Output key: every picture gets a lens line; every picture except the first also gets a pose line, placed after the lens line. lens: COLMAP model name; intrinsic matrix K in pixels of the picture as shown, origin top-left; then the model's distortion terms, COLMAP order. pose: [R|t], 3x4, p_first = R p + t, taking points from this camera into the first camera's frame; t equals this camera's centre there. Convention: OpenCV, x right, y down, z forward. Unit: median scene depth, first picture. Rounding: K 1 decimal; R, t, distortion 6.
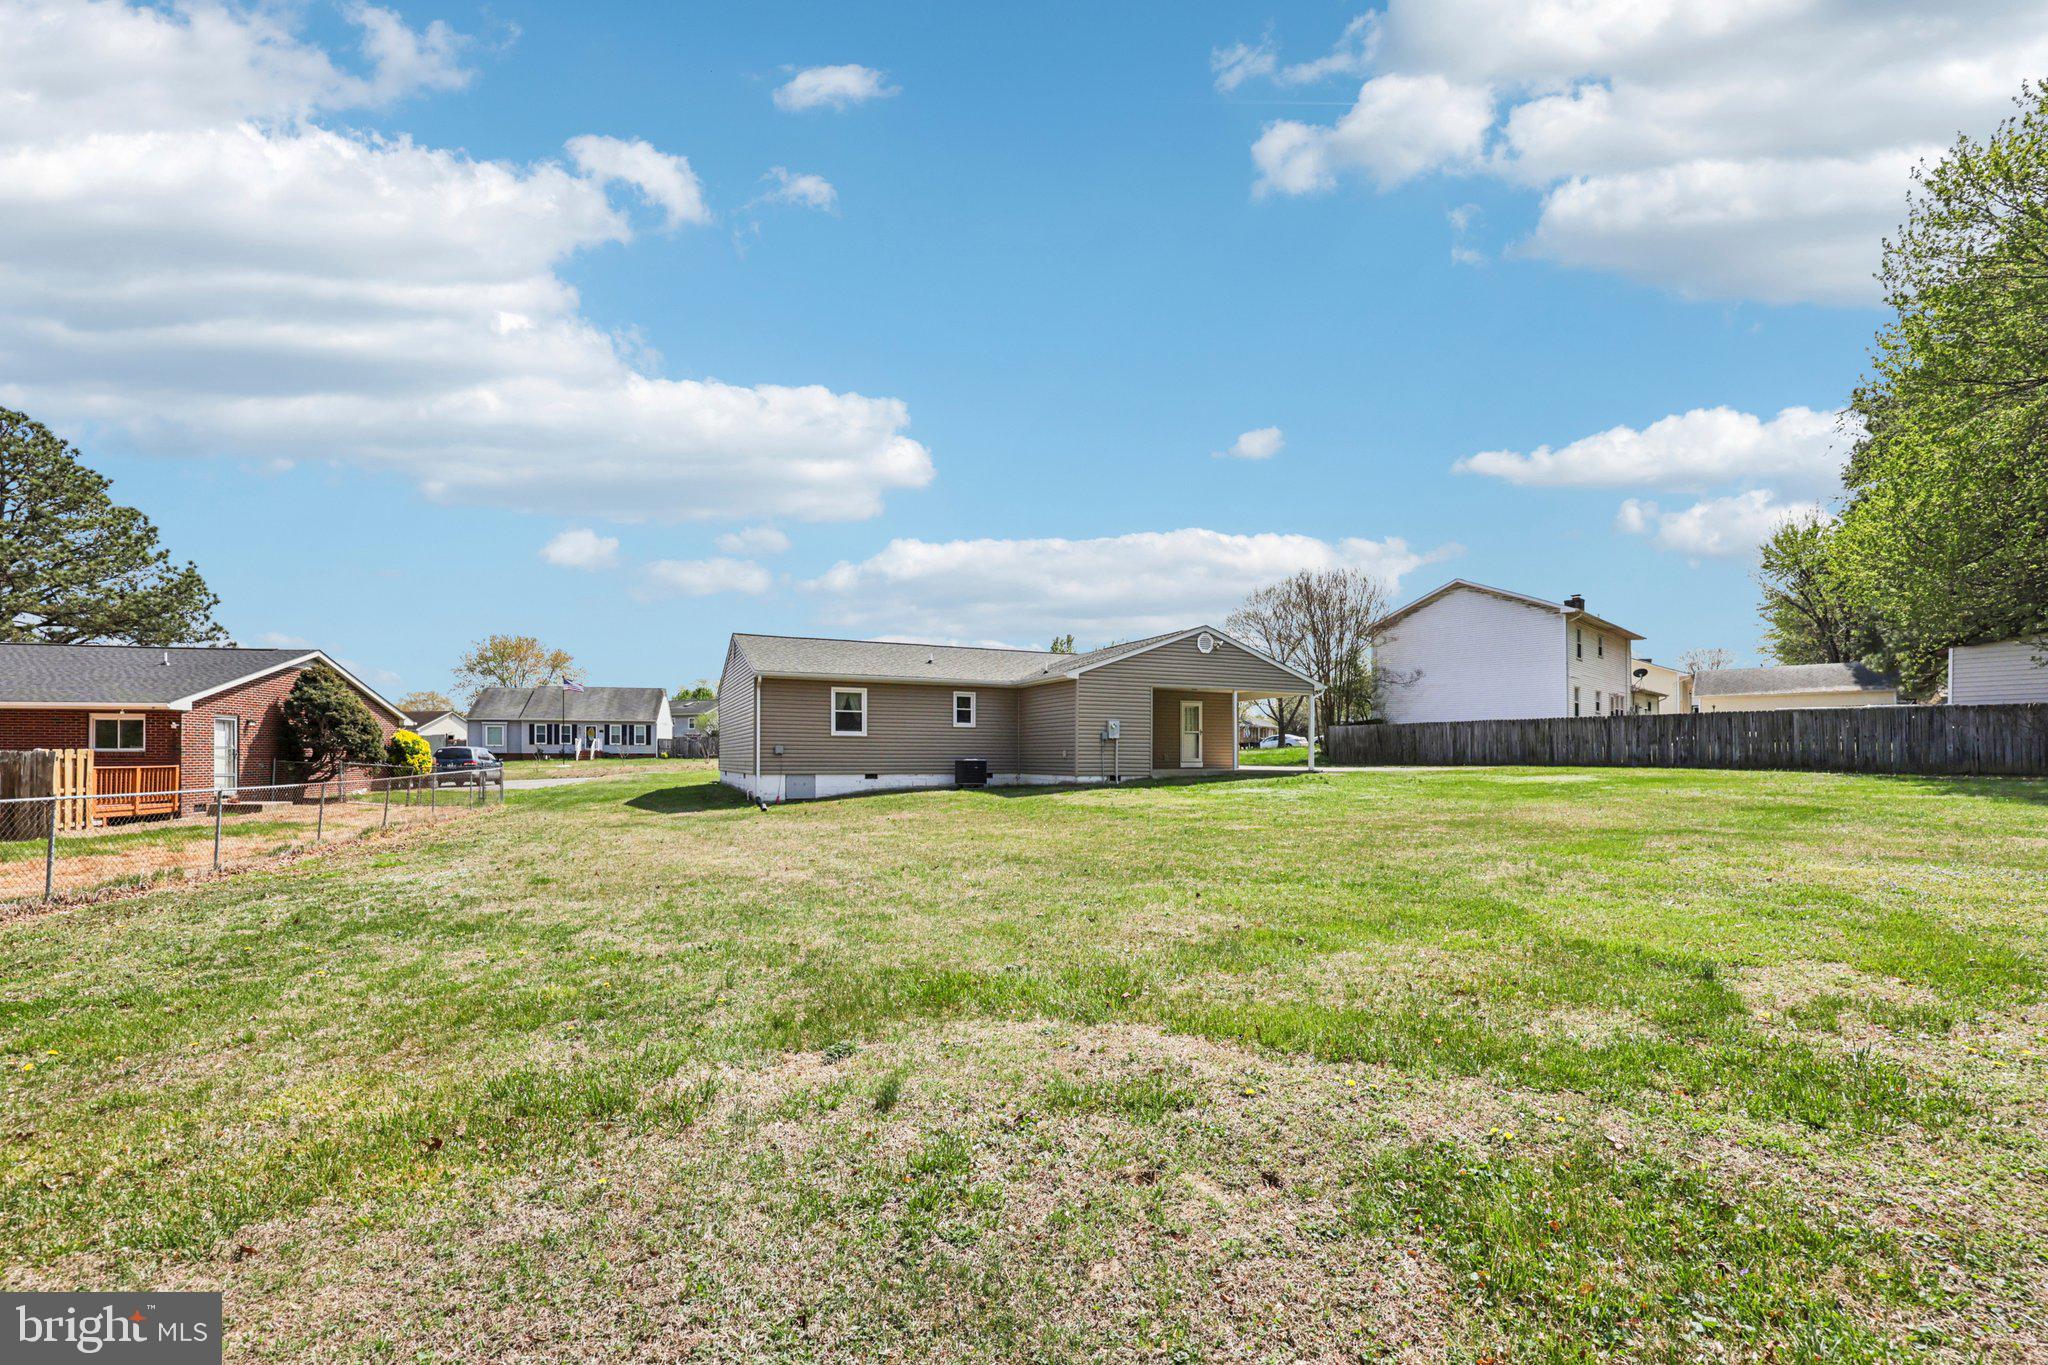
lens RADIAL K [[847.9, 0, 1018.0], [0, 847.9, 690.7], [0, 0, 1]] dist [-0.000183, -0.000066]
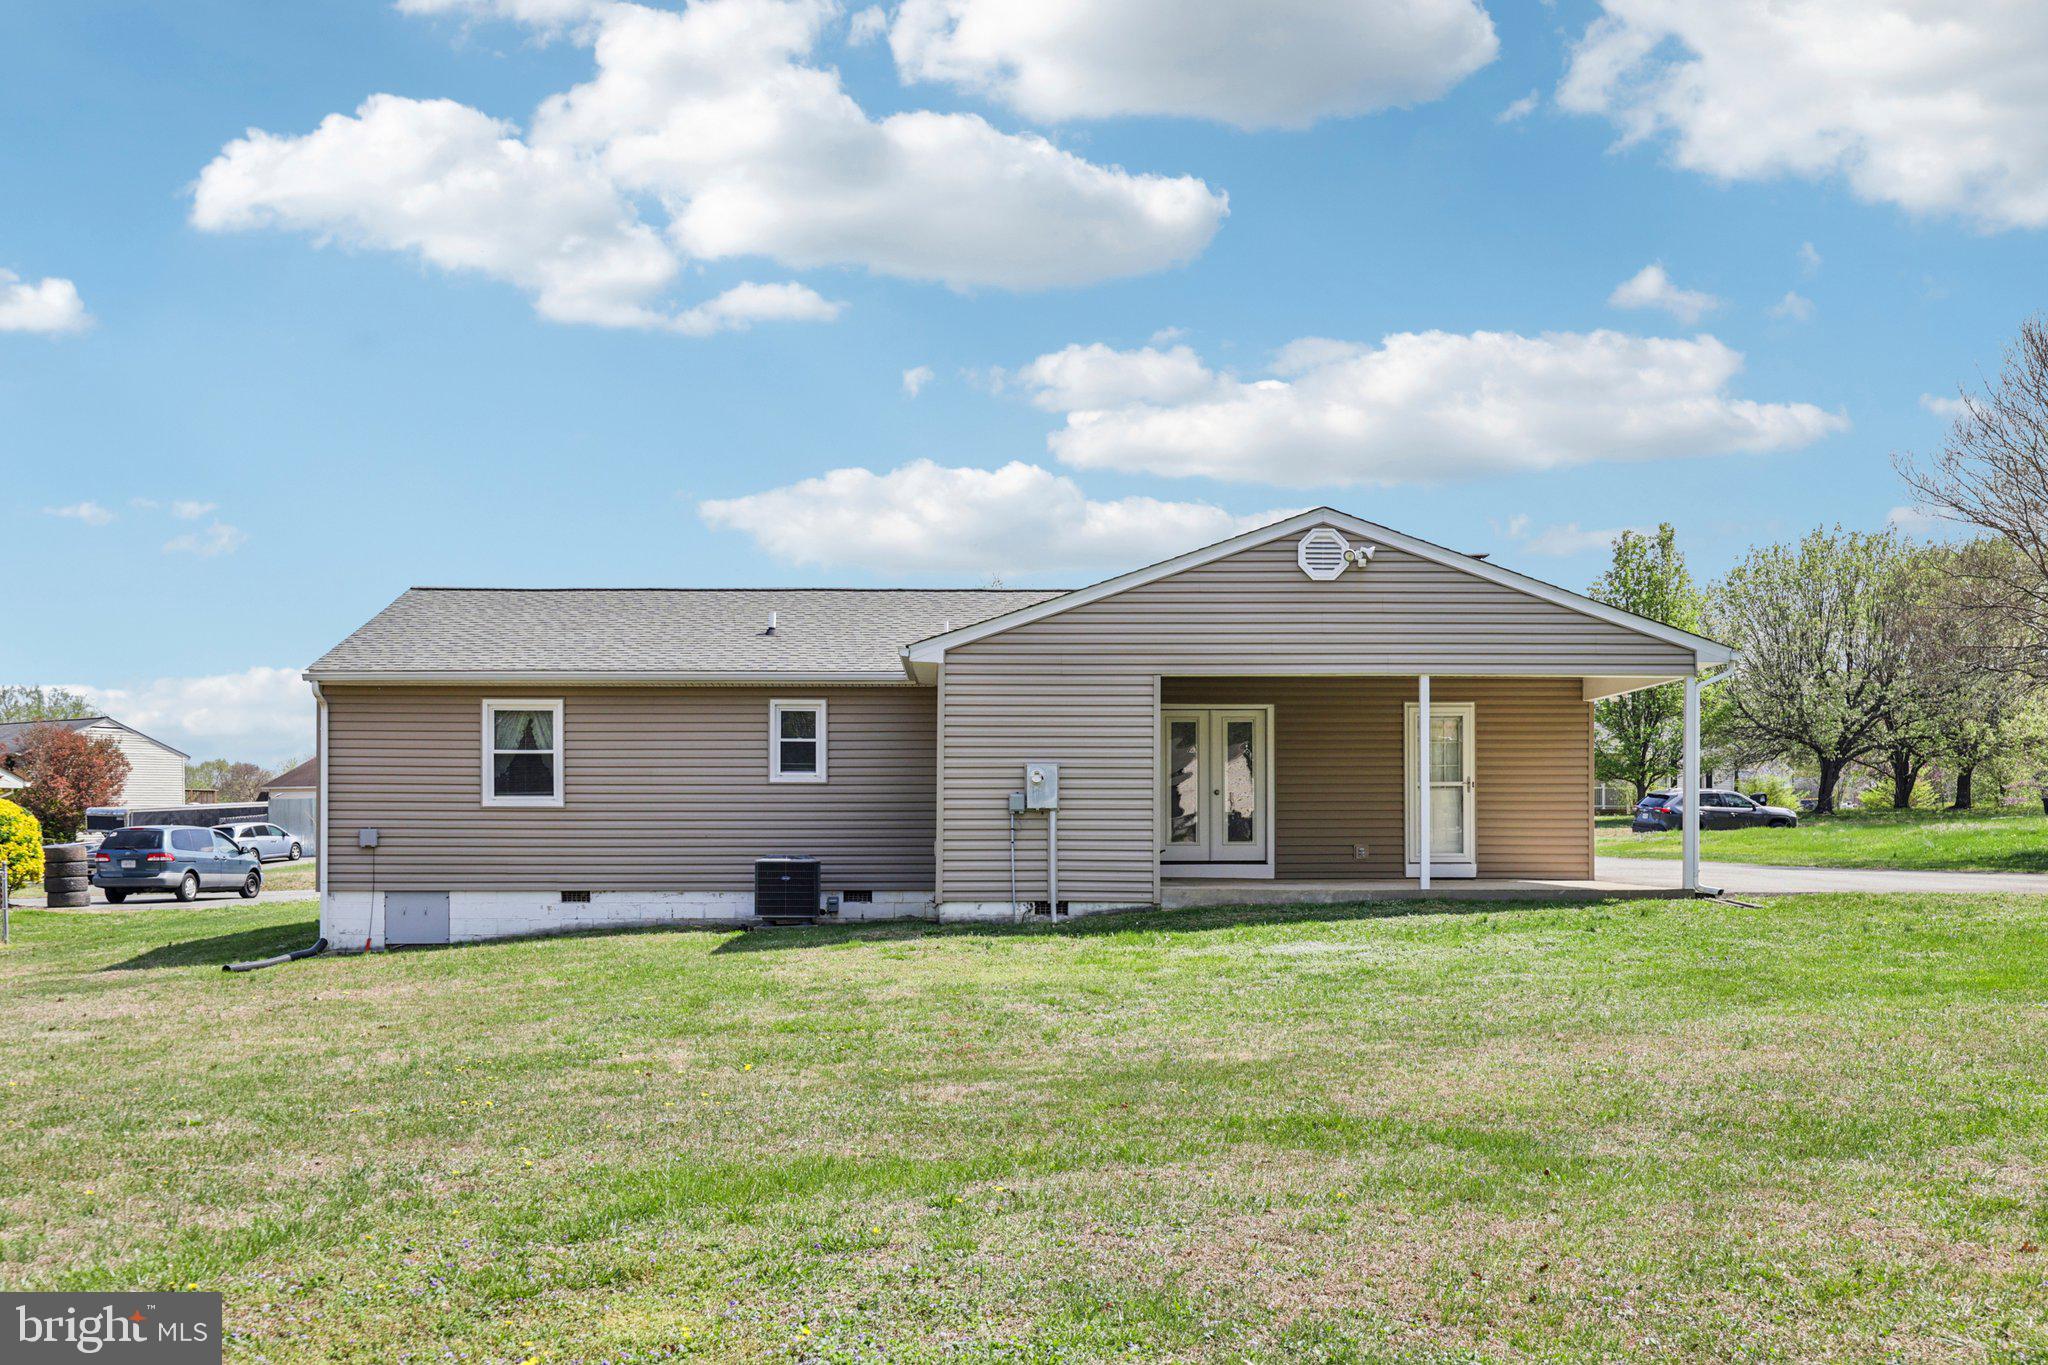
lens RADIAL K [[1963.1, 0, 1024.0], [0, 1963.1, 682.5], [0, 0, 1]] dist [-0.002680, 0.002199]
pose [[0.922206, -0.031960, -0.385376, 0.387437], [0.033521, 0.999434, -0.002669, -0.000704], [0.385244, -0.010457, 0.922756, 0.121326]]
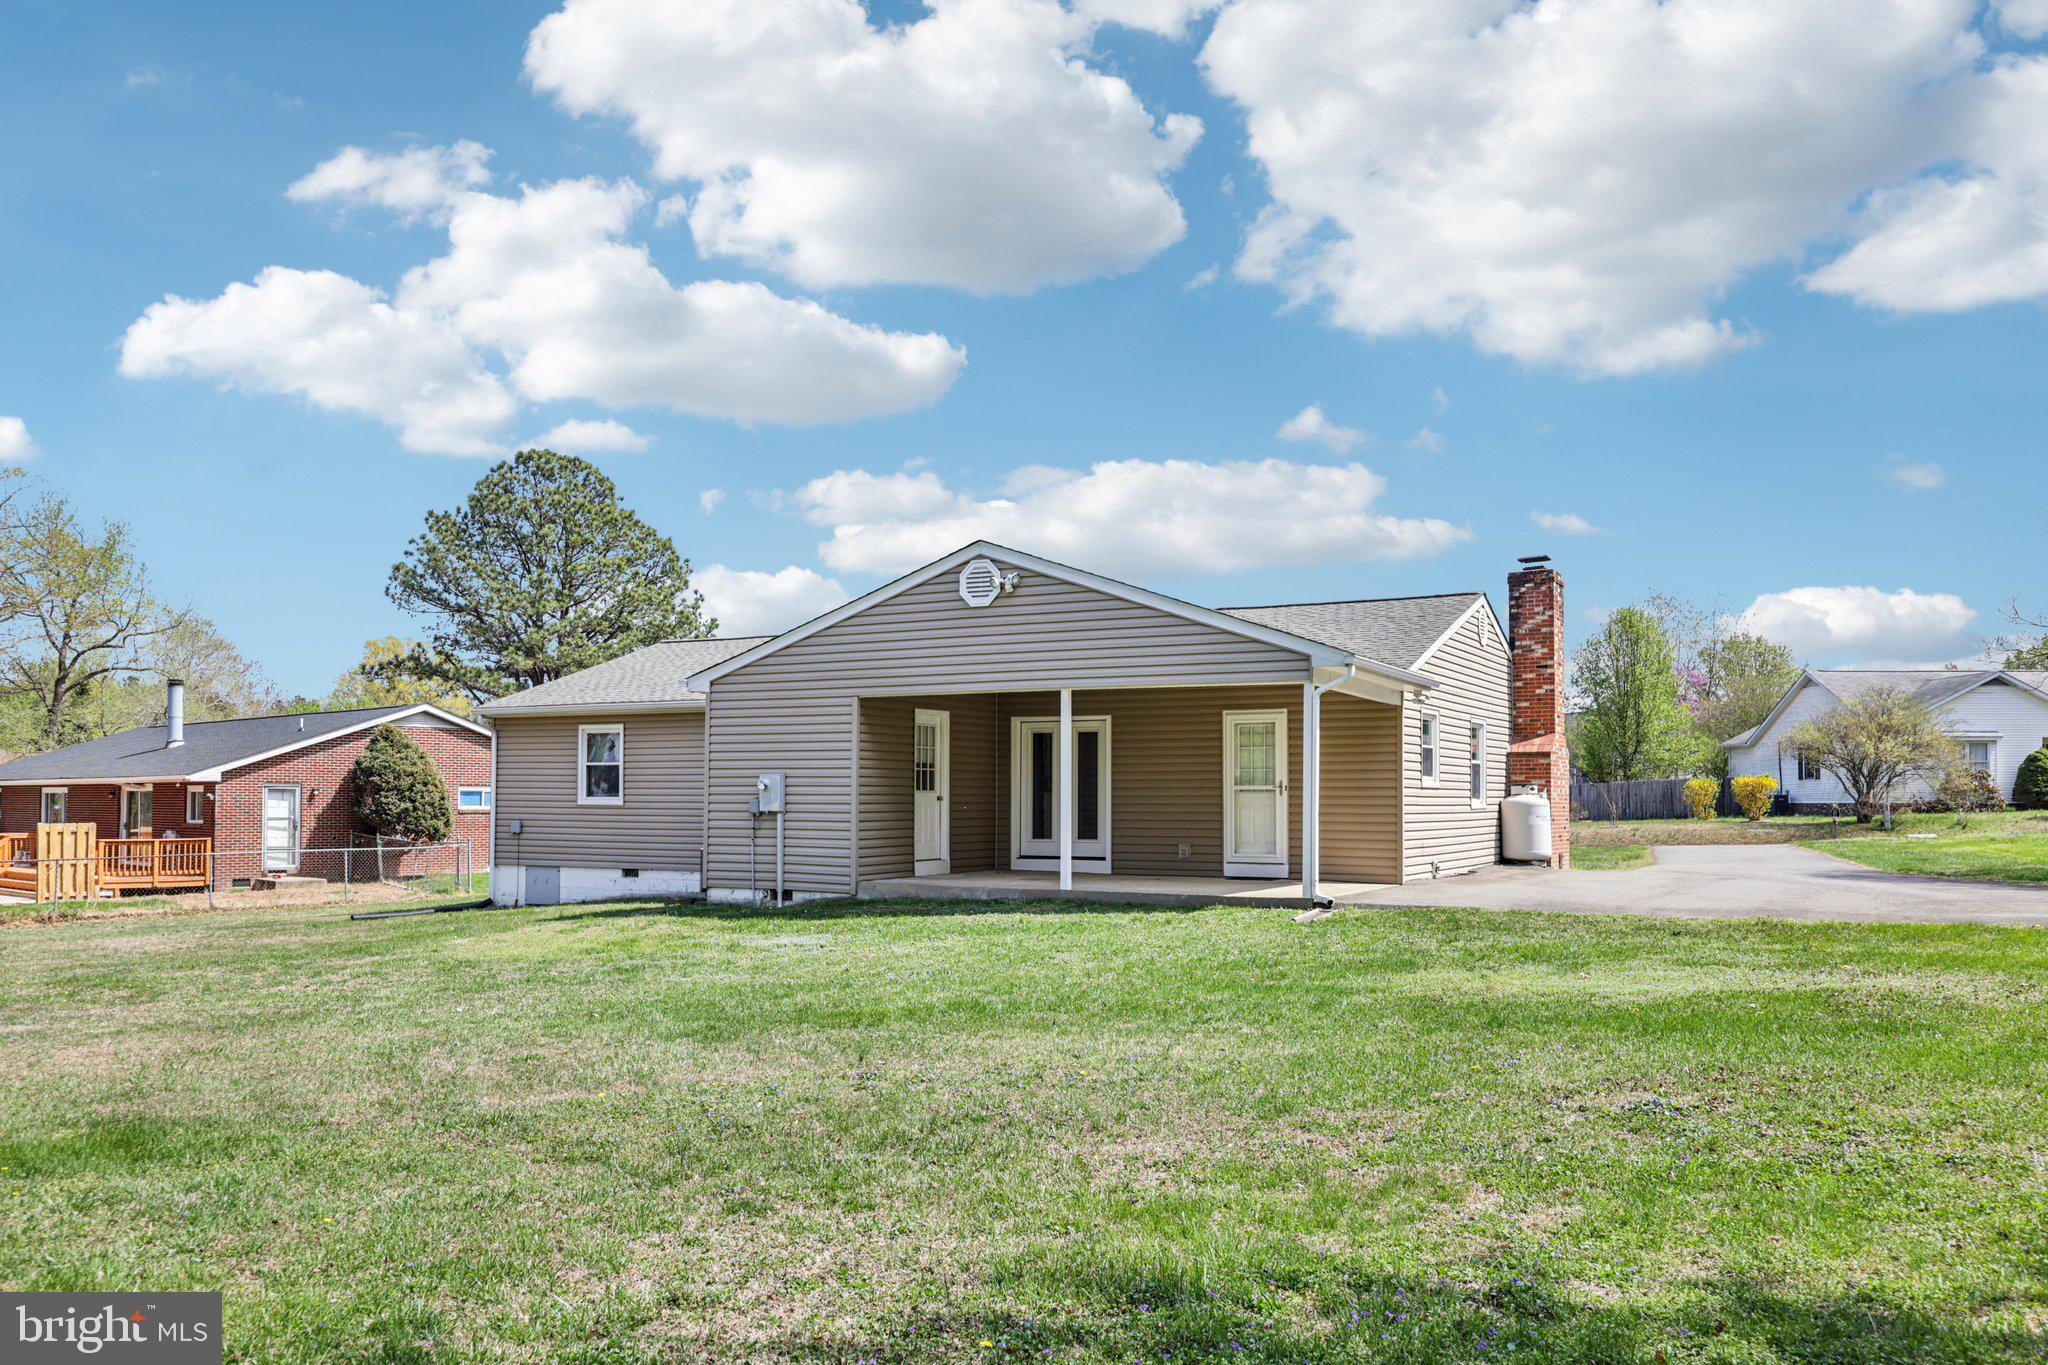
lens RADIAL K [[1576.8, 0, 1024.0], [0, 1576.8, 682.5], [0, 0, 1]] dist [-0.000219, -0.000291]
pose [[0.601148, -0.061128, -0.796797, 0.761128], [0.059021, 0.997743, -0.032015, 0.017316], [0.796955, -0.027782, 0.603399, 0.486012]]
